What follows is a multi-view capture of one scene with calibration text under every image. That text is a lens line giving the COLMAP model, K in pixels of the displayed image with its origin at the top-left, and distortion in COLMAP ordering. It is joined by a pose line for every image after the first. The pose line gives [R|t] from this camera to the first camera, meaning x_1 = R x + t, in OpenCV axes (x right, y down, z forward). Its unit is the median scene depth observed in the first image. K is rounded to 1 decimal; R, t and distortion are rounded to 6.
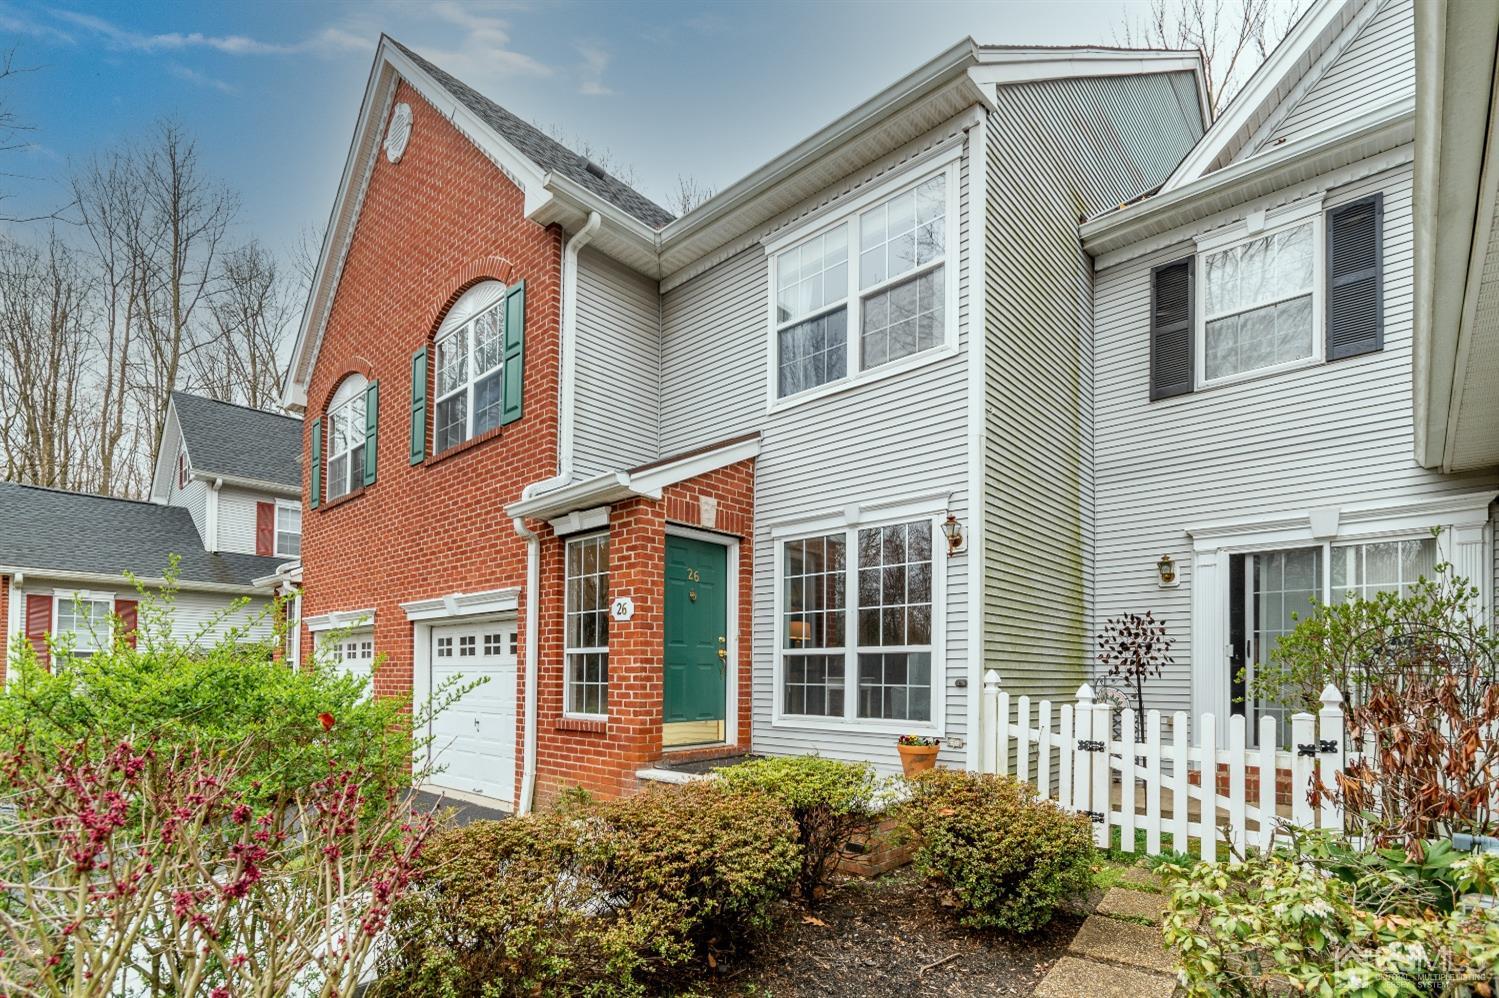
lens RADIAL K [[740.7, 0, 746.8], [0, 740.7, 545.7], [0, 0, 1]] dist [-0.001857, -0.000825]
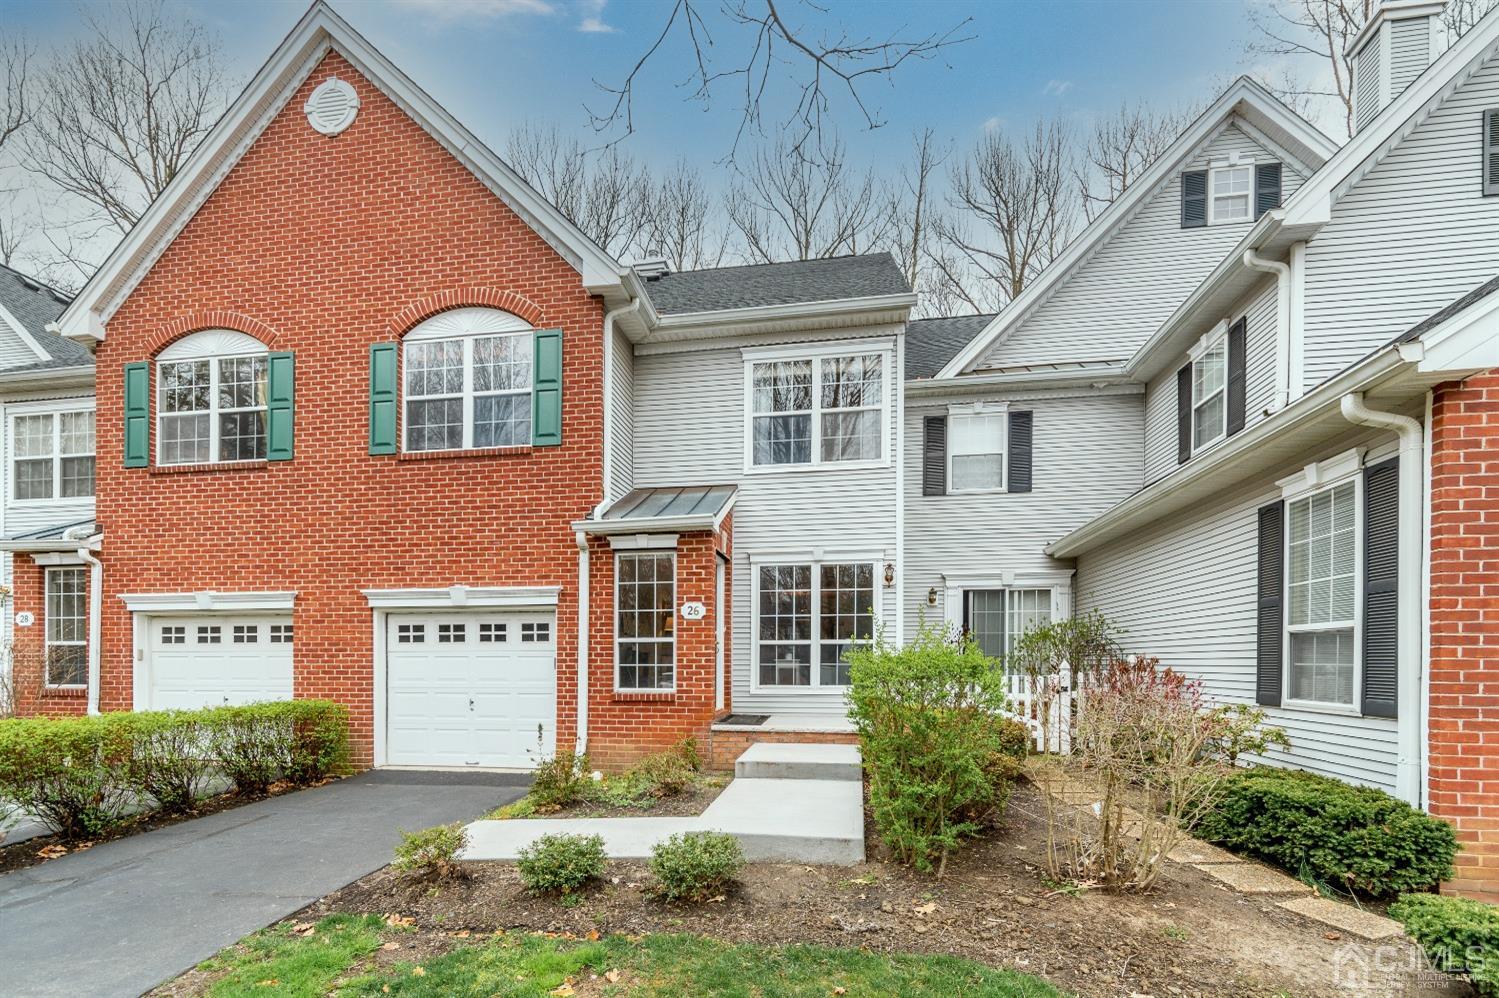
lens RADIAL K [[740.7, 0, 739.4], [0, 740.7, 500.9], [0, 0, 1]] dist [-0.001857, -0.000825]
pose [[0.822071, 0.115375, 0.557573, -0.818862], [-0.092521, 0.993308, -0.069127, -0.028858], [-0.561818, 0.005240, 0.827245, -0.184861]]
